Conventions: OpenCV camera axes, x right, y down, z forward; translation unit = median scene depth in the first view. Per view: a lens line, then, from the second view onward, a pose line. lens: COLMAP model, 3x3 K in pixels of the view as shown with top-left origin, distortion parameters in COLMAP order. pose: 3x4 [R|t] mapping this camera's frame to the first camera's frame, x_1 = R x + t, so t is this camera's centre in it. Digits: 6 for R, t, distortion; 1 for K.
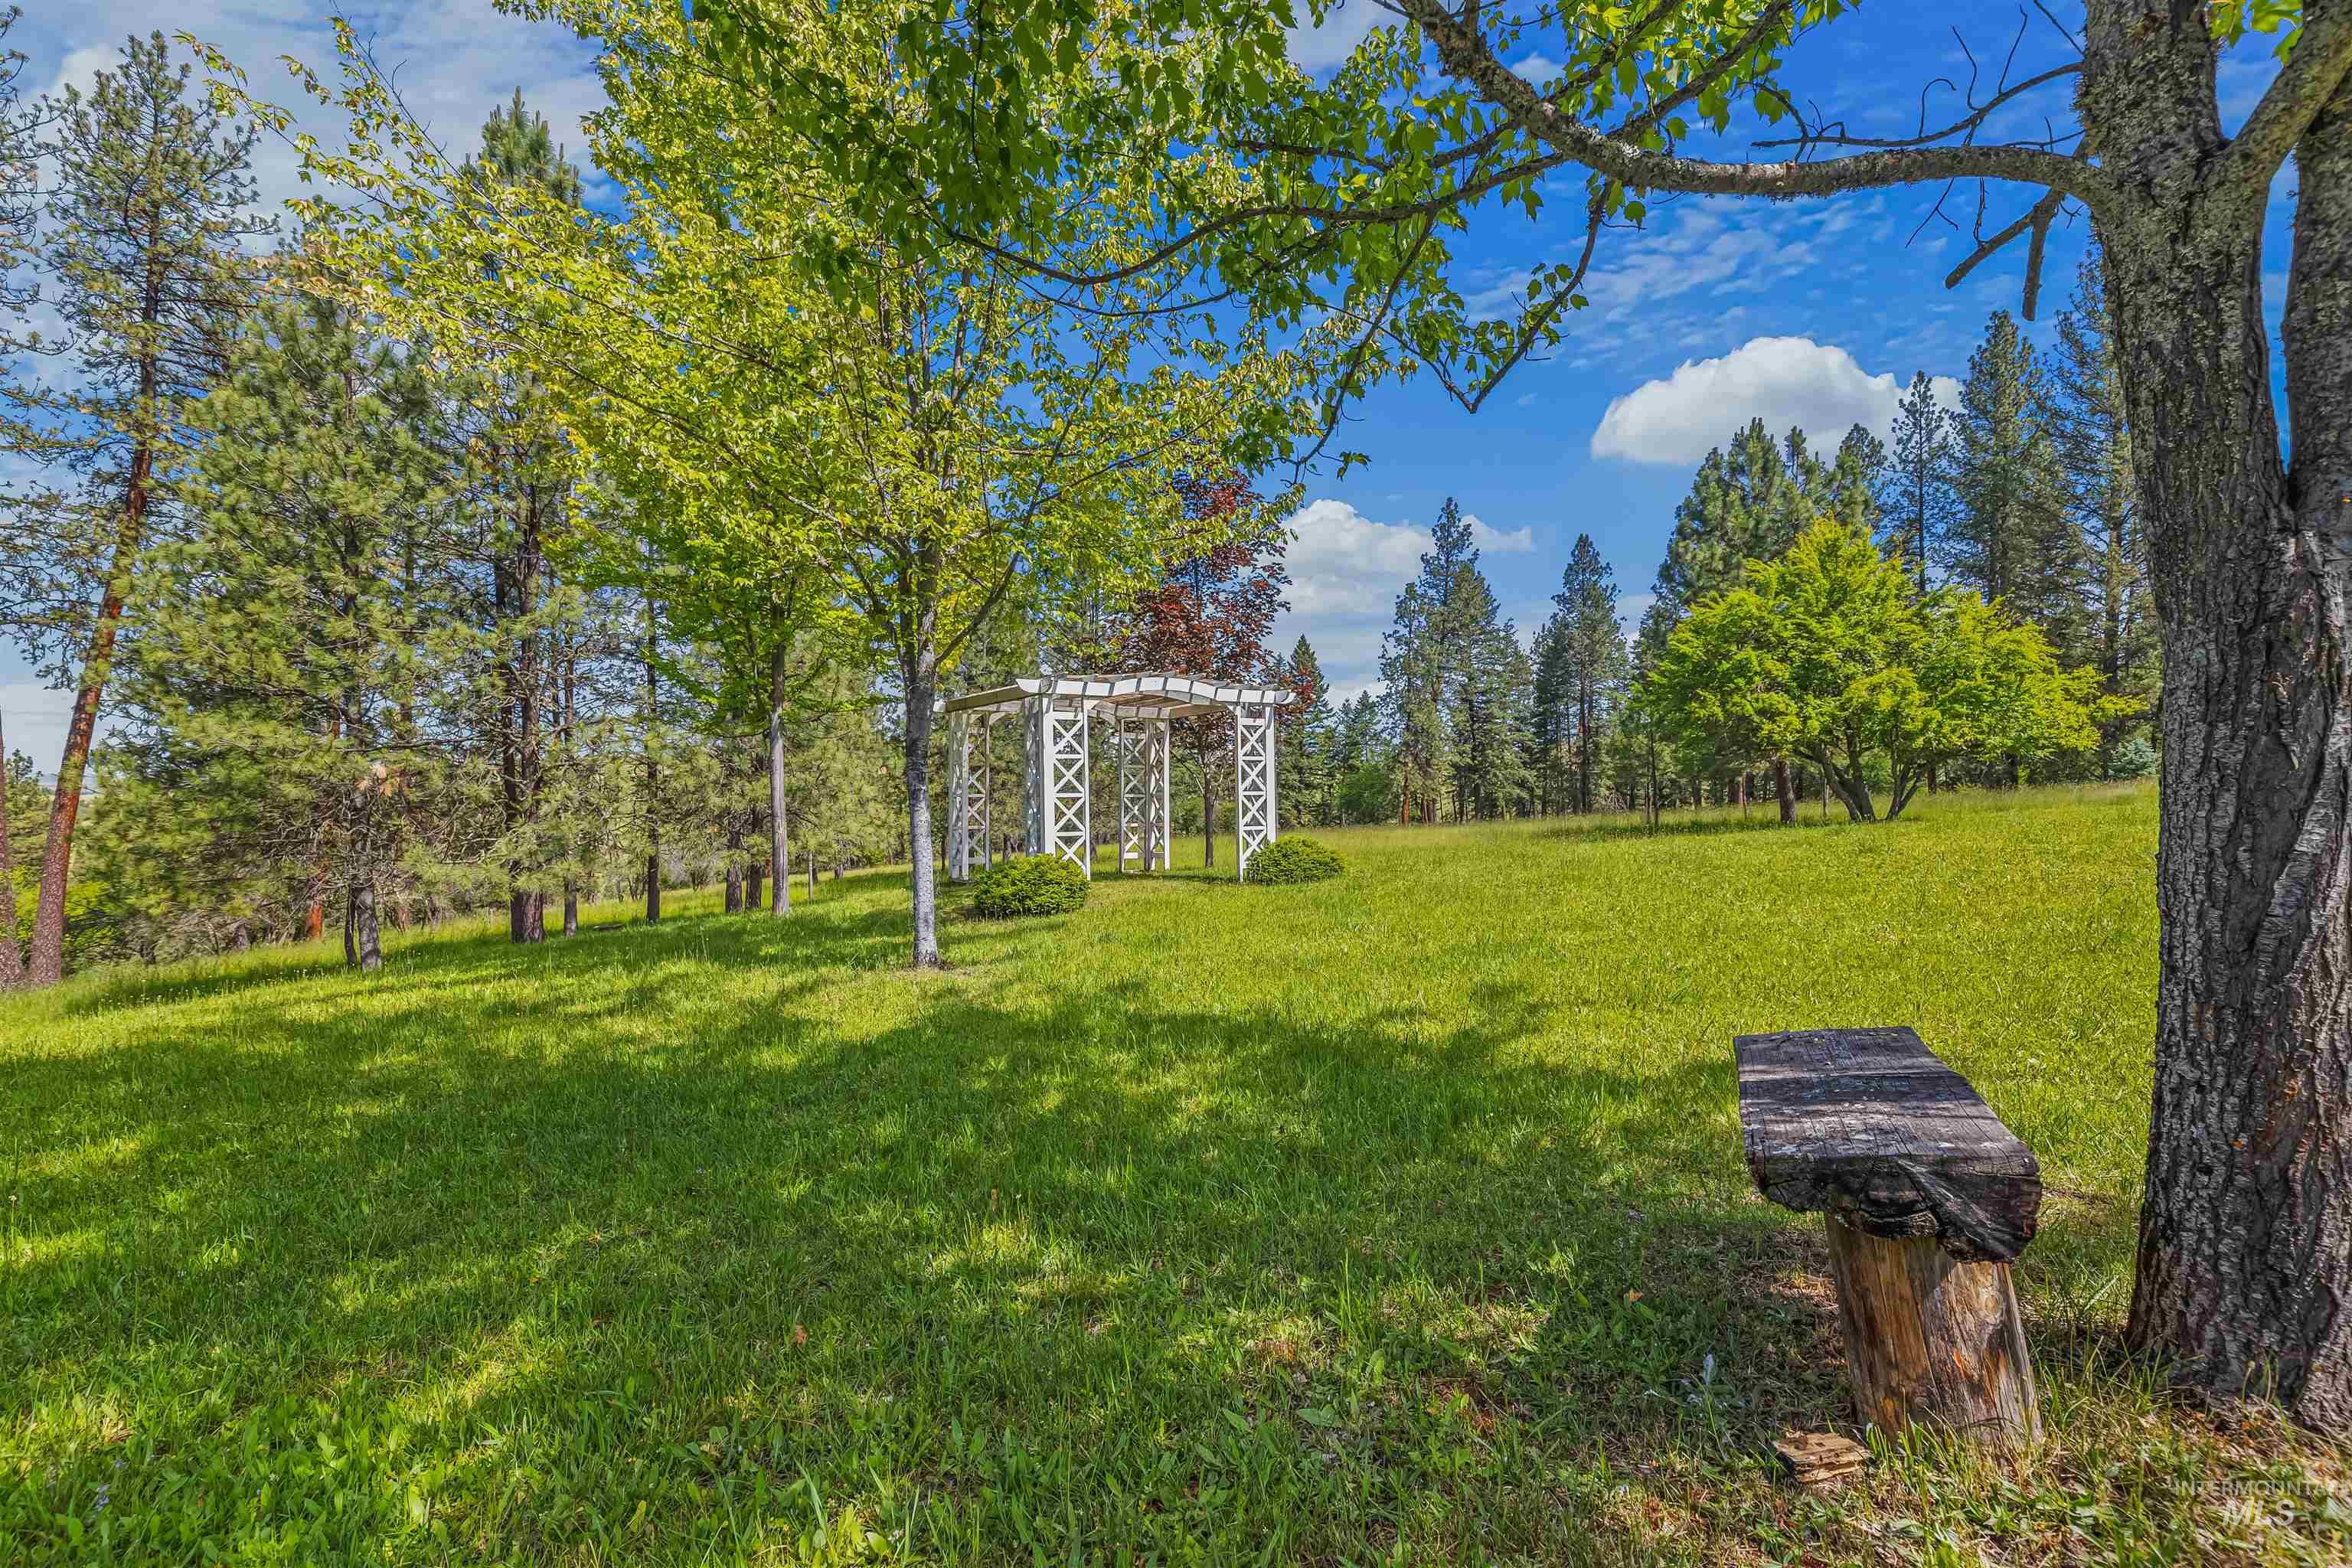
lens RADIAL K [[1062.5, 0, 1176.0], [0, 1062.5, 784.0], [0, 0, 1]] dist [0.000318, 0.000287]
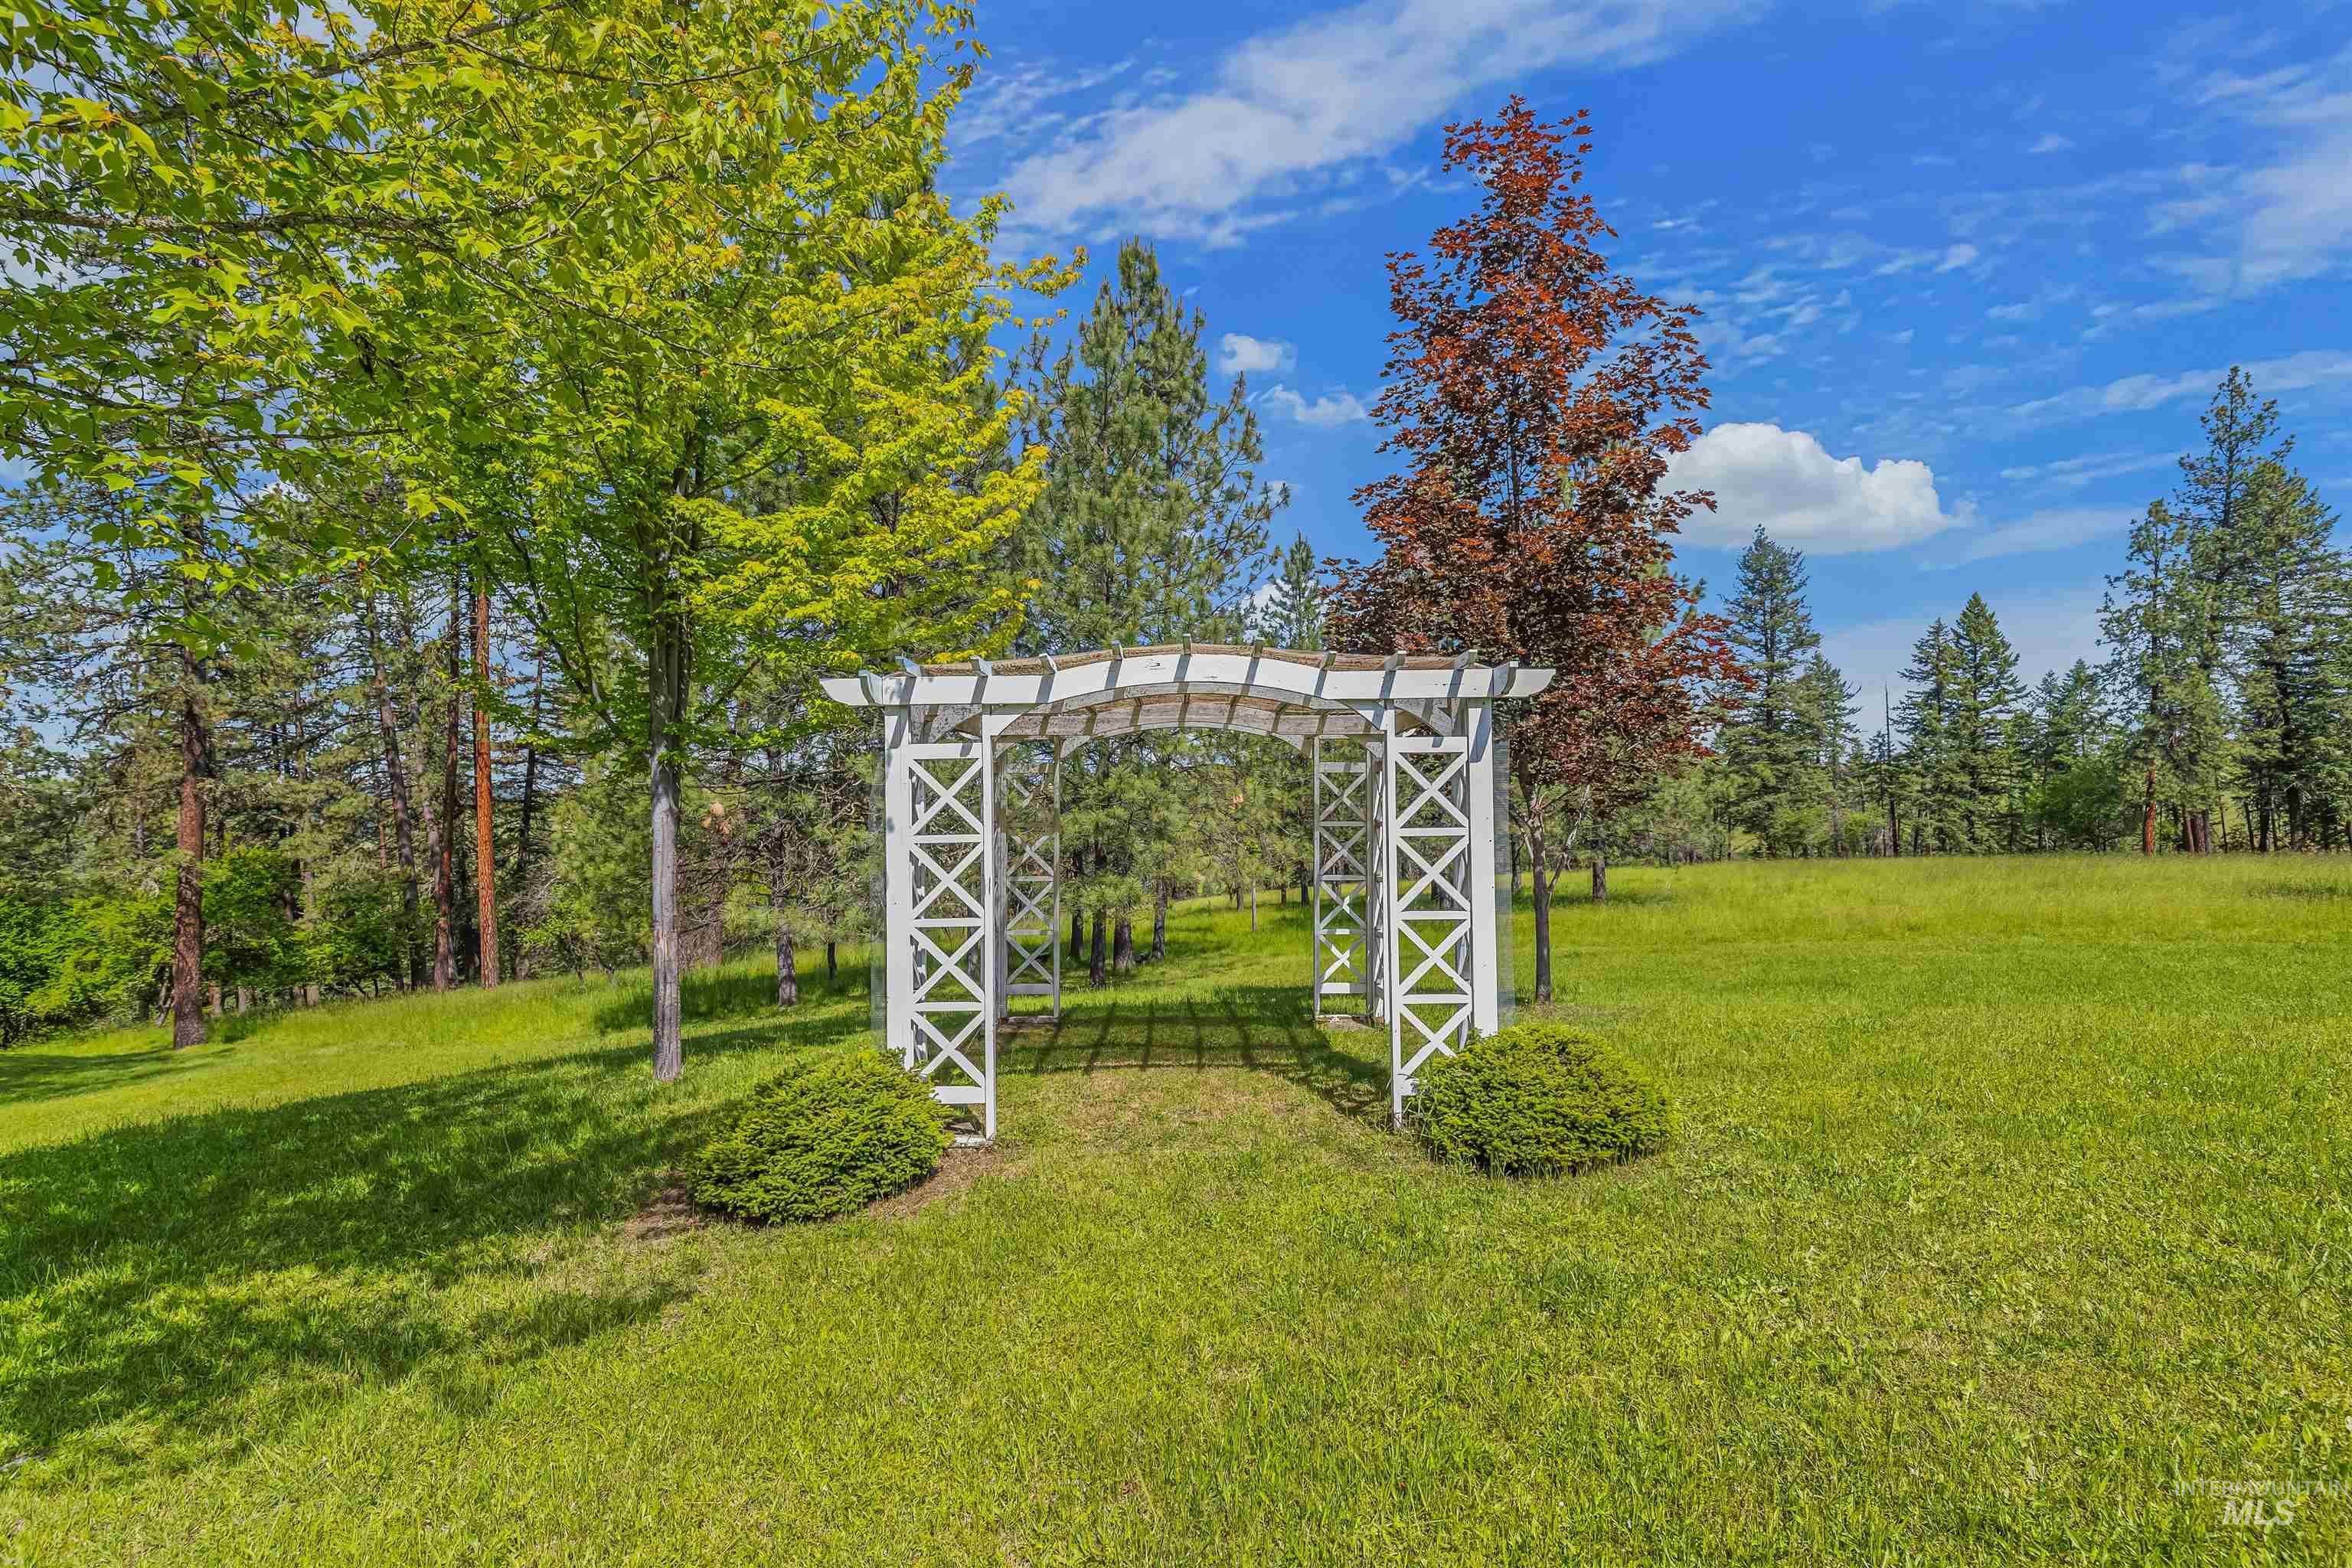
lens RADIAL K [[1062.5, 0, 1176.0], [0, 1062.5, 784.0], [0, 0, 1]] dist [0.000318, 0.000287]
pose [[0.858301, -0.010598, -0.513037, 0.027985], [0.008997, 0.999944, -0.005604, -0.005797], [0.513068, 0.000194, 0.858348, 0.082020]]
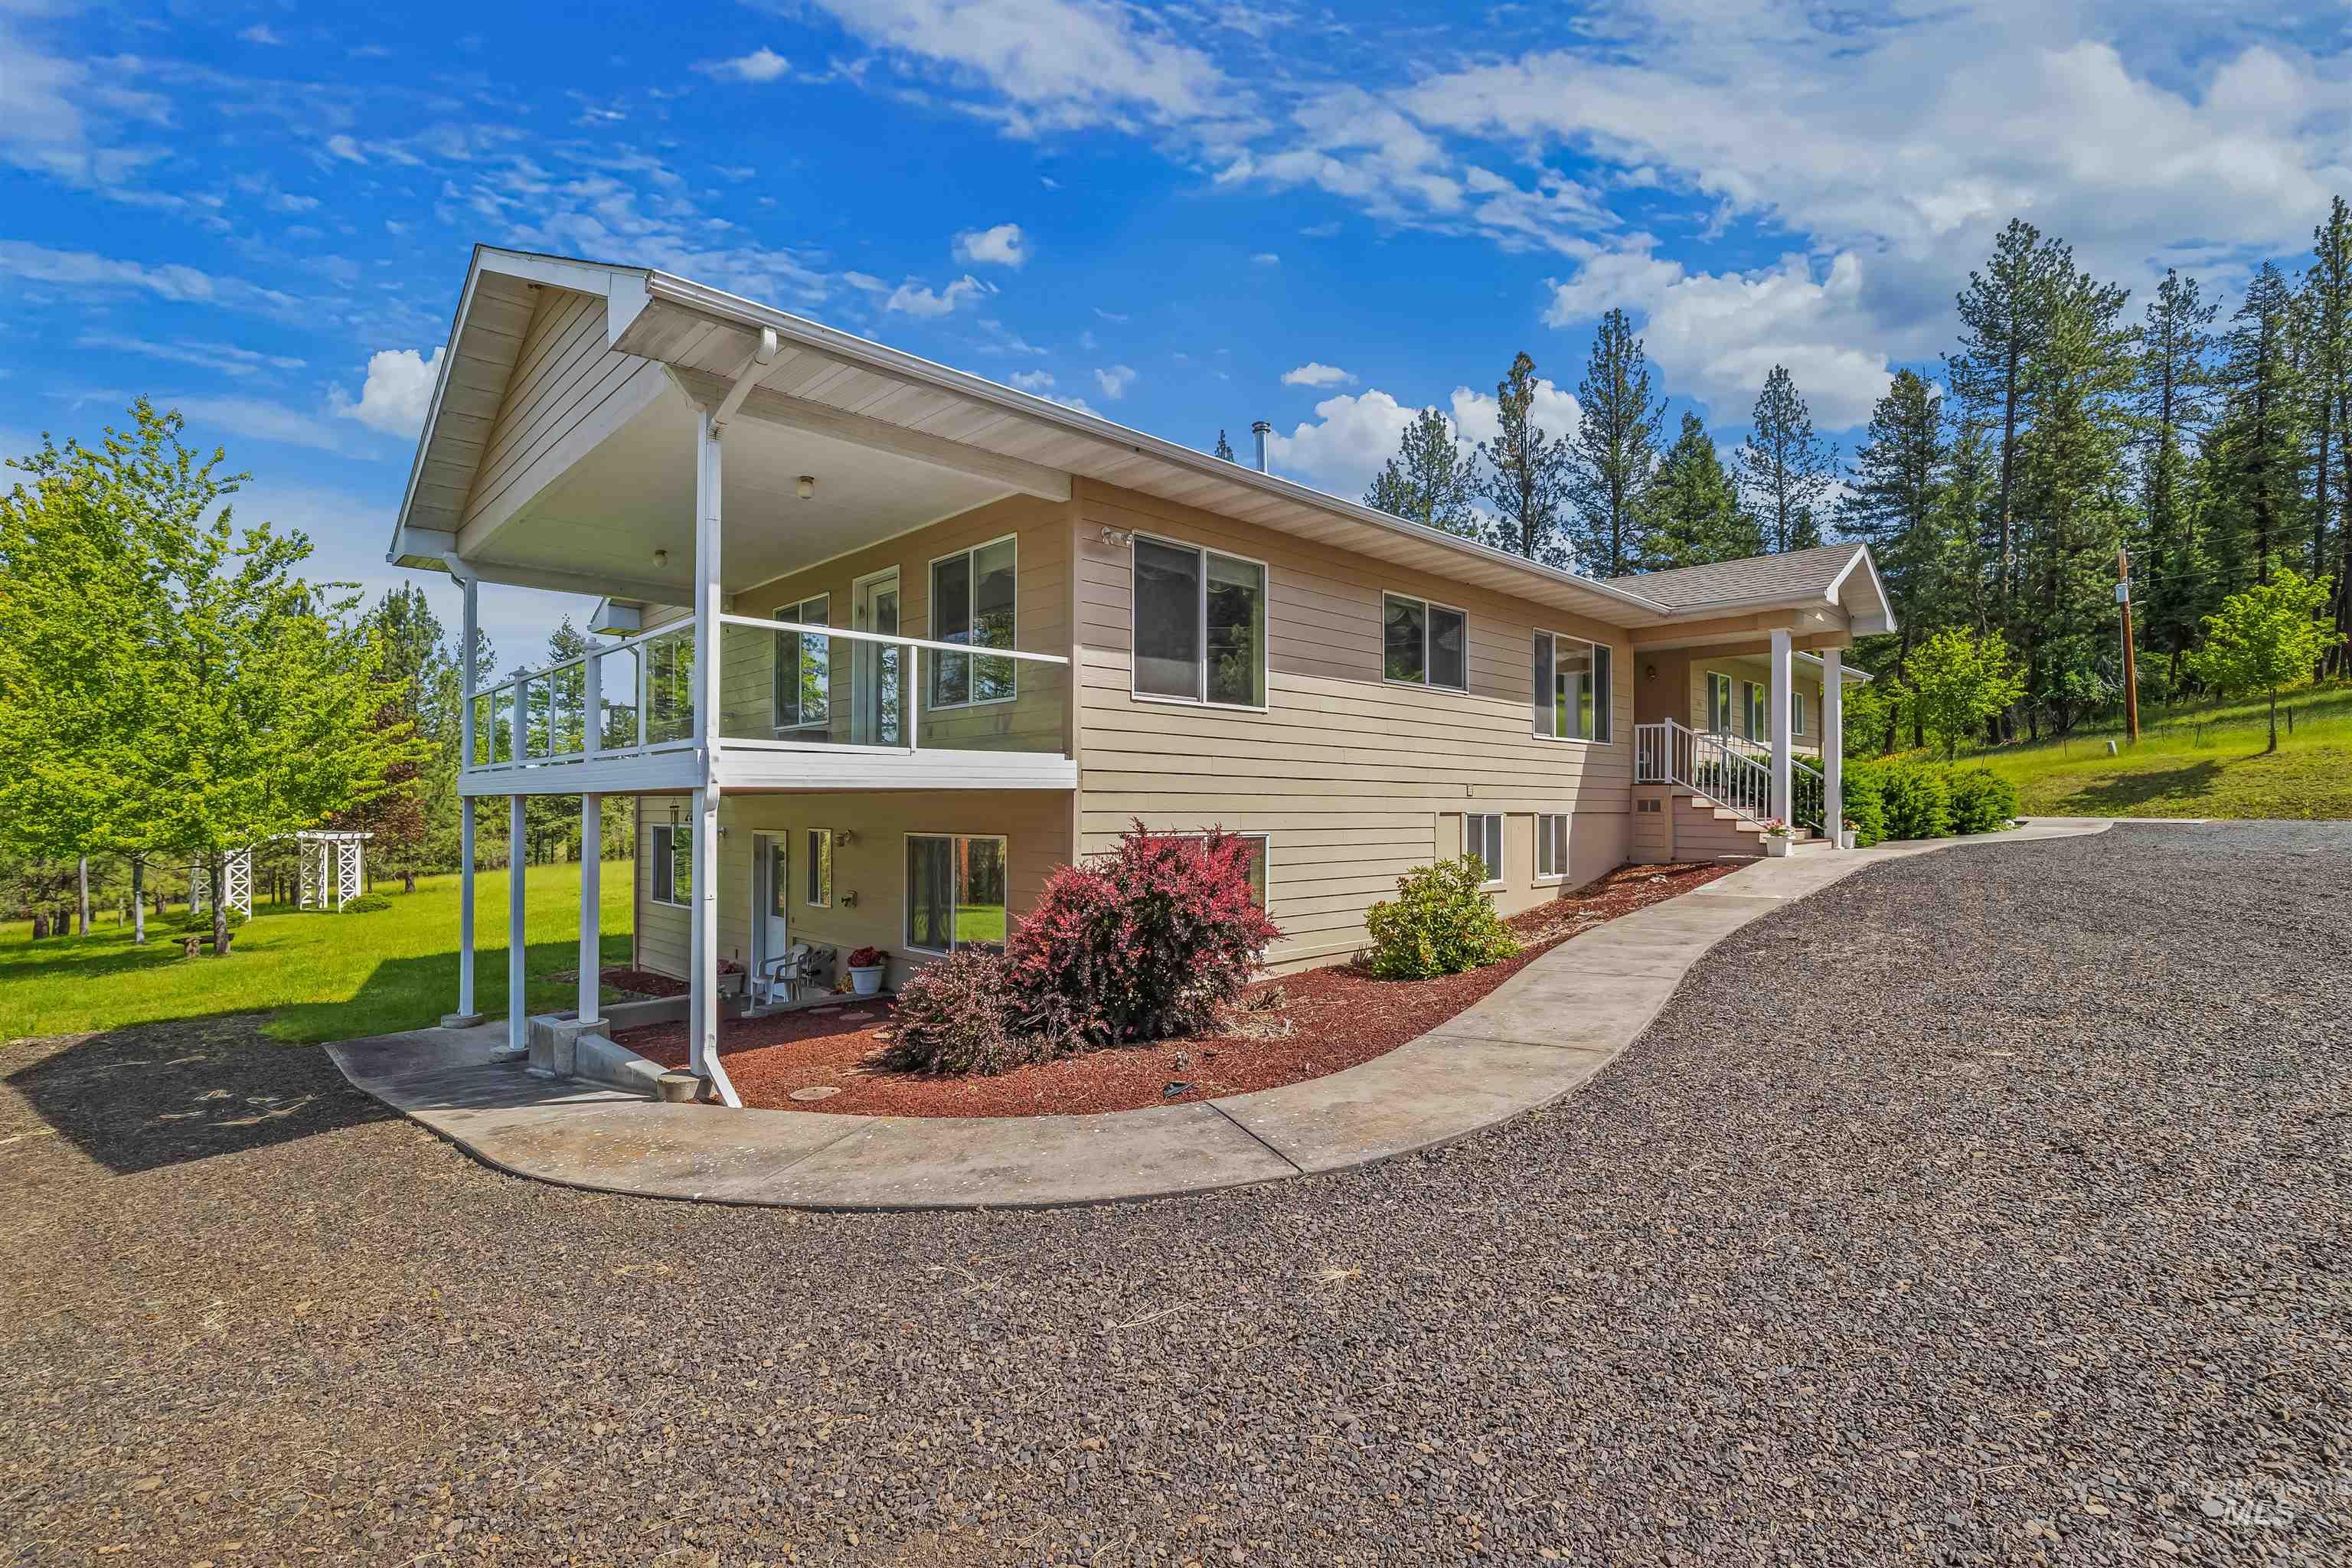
lens RADIAL K [[1066.5, 0, 1176.9], [0, 1066.5, 797.2], [0, 0, 1]] dist [0.000870, 0.000596]
pose [[0.906881, 0.001834, 0.421382, 0.105147], [-0.007266, 0.999910, 0.011286, -0.029389], [-0.421323, -0.013297, 0.906813, -0.274893]]
